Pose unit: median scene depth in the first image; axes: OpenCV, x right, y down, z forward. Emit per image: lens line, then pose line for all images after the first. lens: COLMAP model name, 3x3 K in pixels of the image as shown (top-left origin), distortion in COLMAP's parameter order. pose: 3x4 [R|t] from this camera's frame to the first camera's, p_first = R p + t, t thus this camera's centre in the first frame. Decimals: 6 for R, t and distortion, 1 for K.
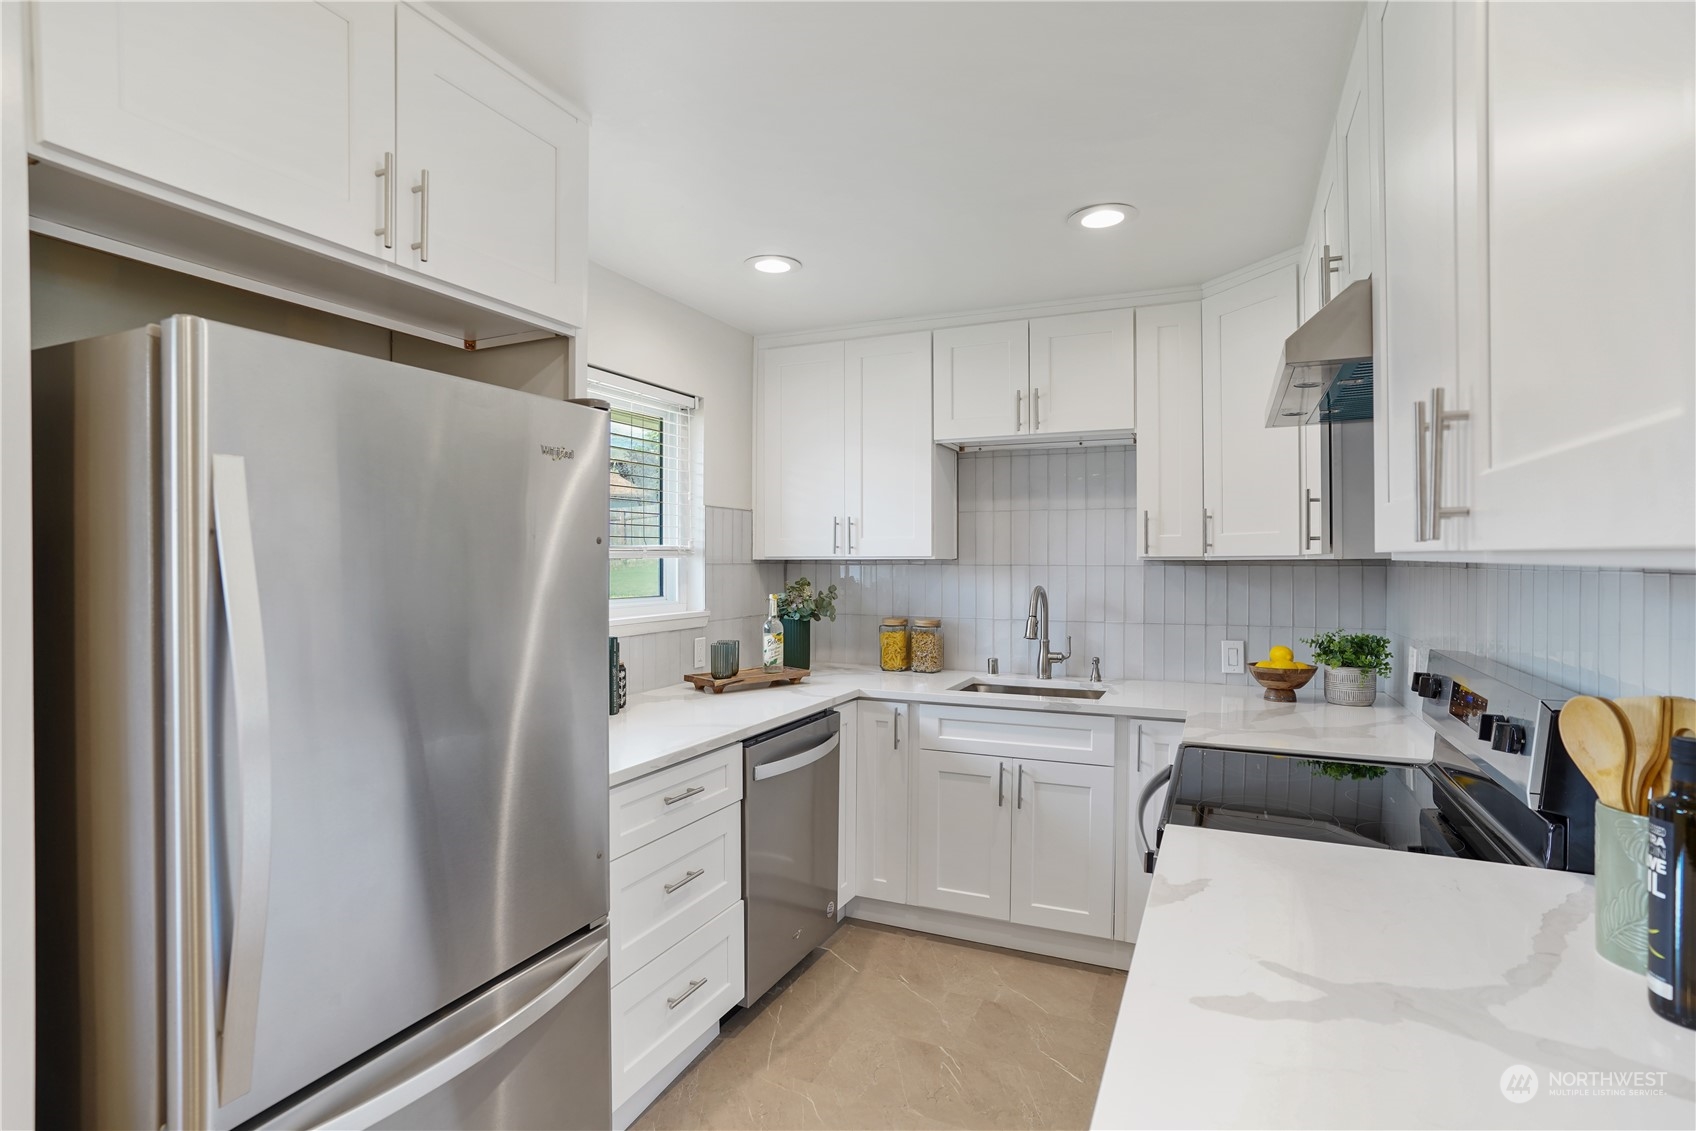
lens RADIAL K [[841.2, 0, 830.5], [0, 841.2, 551.1], [0, 0, 1]] dist [-0.076490, 0.029752]
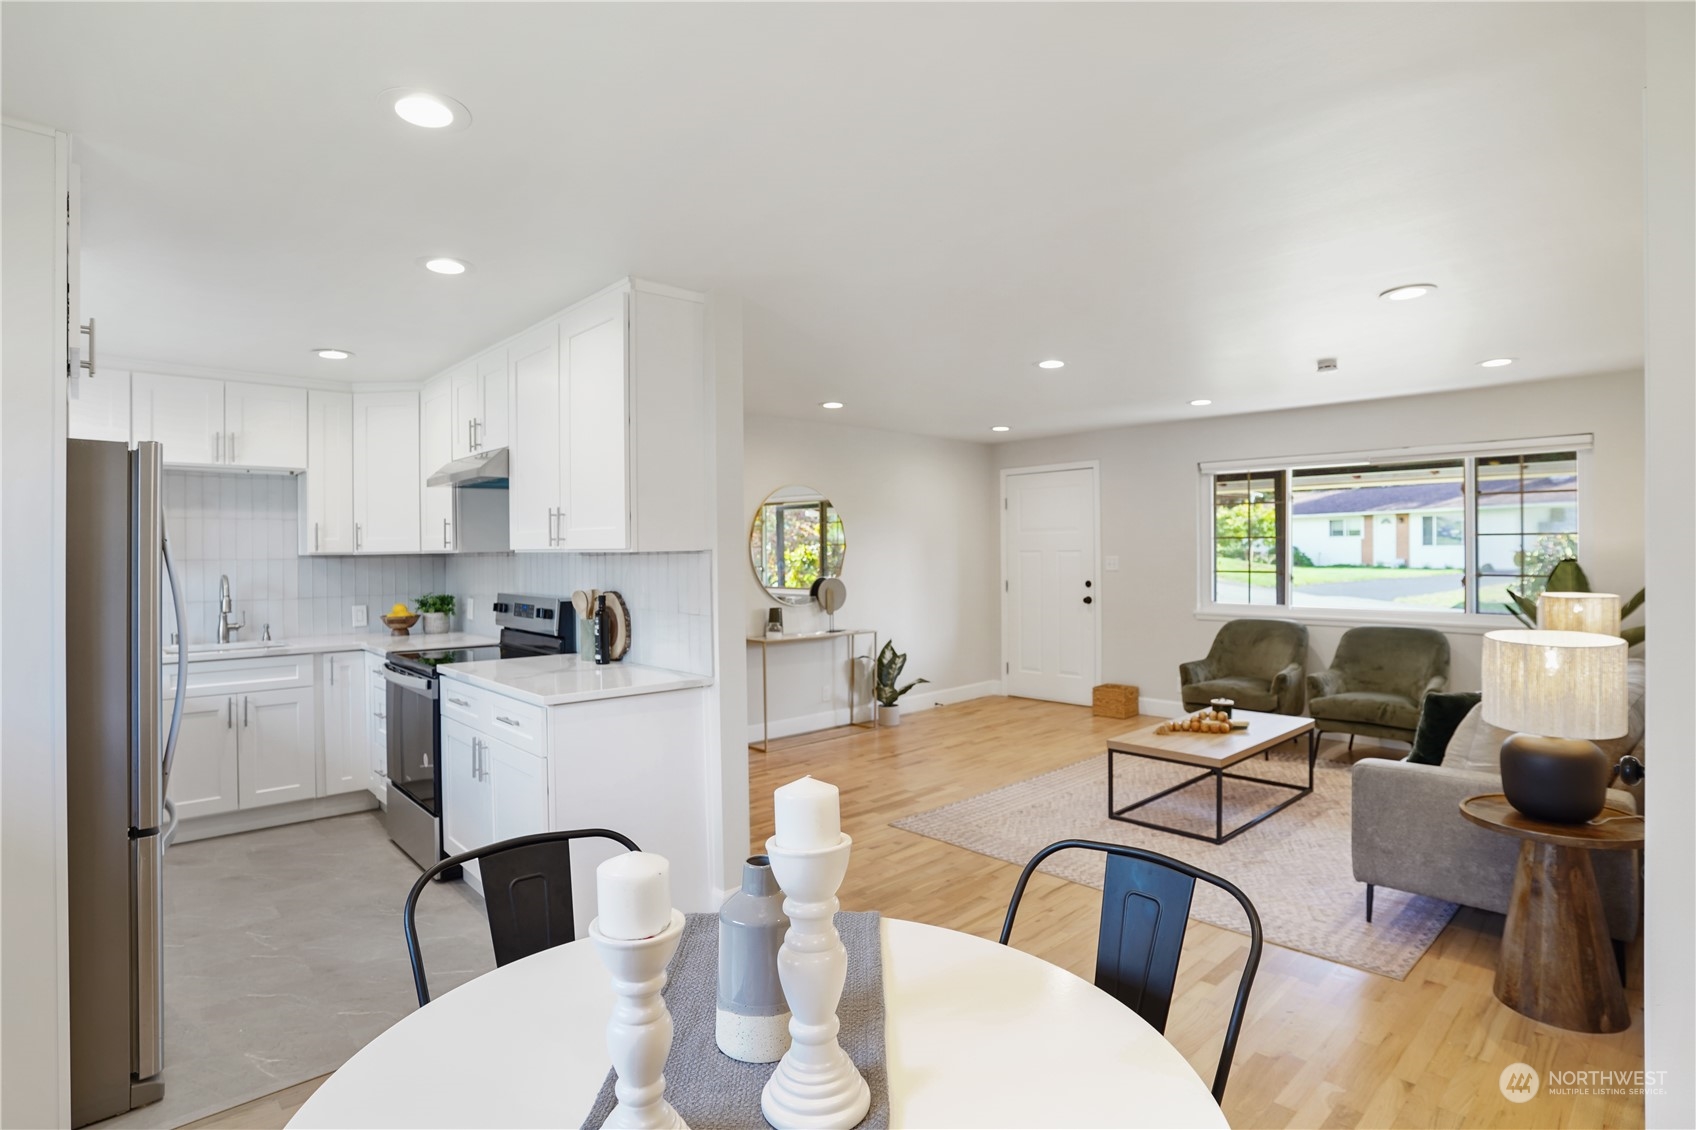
lens RADIAL K [[841.2, 0, 830.5], [0, 841.2, 550.6], [0, 0, 1]] dist [-0.076490, 0.029752]
pose [[0.381189, -0.002046, 0.924495, -0.597864], [0.000299, 0.999998, 0.002089, -0.000114], [-0.924497, -0.000520, 0.381189, -0.416626]]
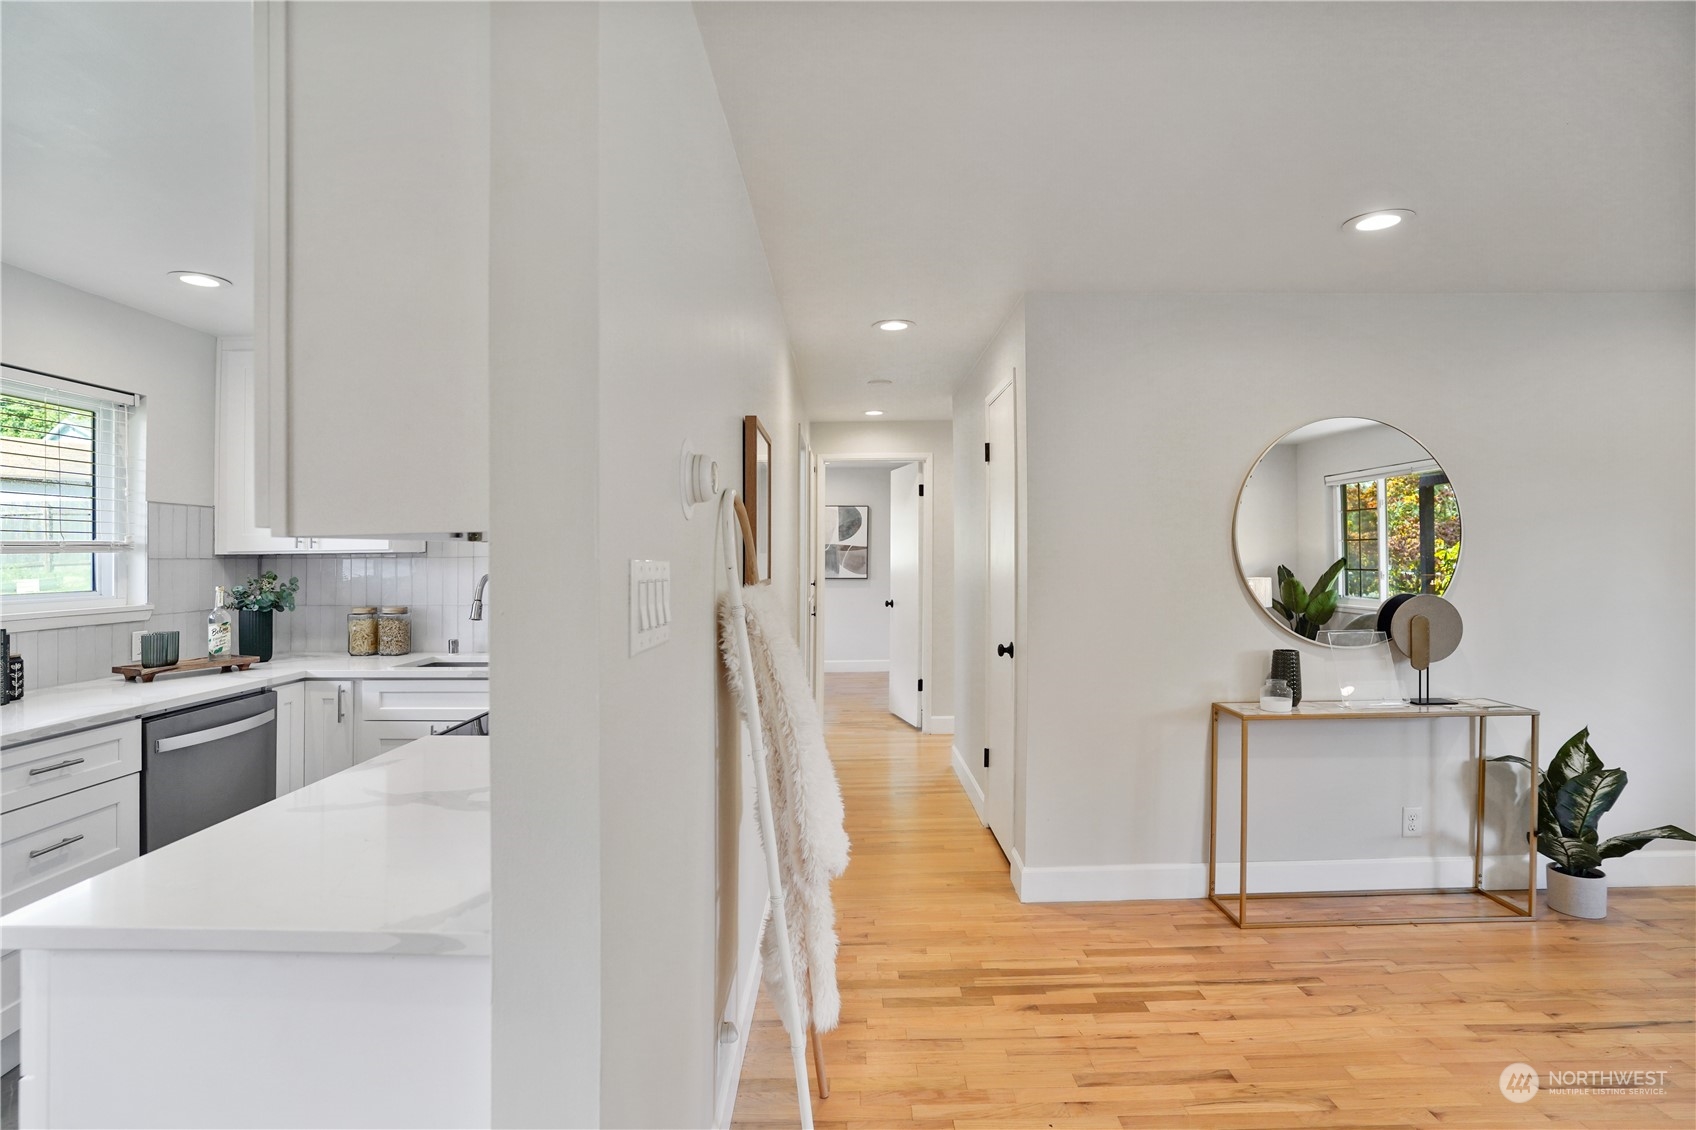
lens RADIAL K [[841.2, 0, 830.5], [0, 841.2, 550.6], [0, 0, 1]] dist [-0.076490, 0.029752]
pose [[0.910017, -0.005972, 0.414528, 0.206217], [0.005525, 0.999982, 0.002276, 0.008025], [-0.414534, 0.000219, 0.910034, -0.247098]]
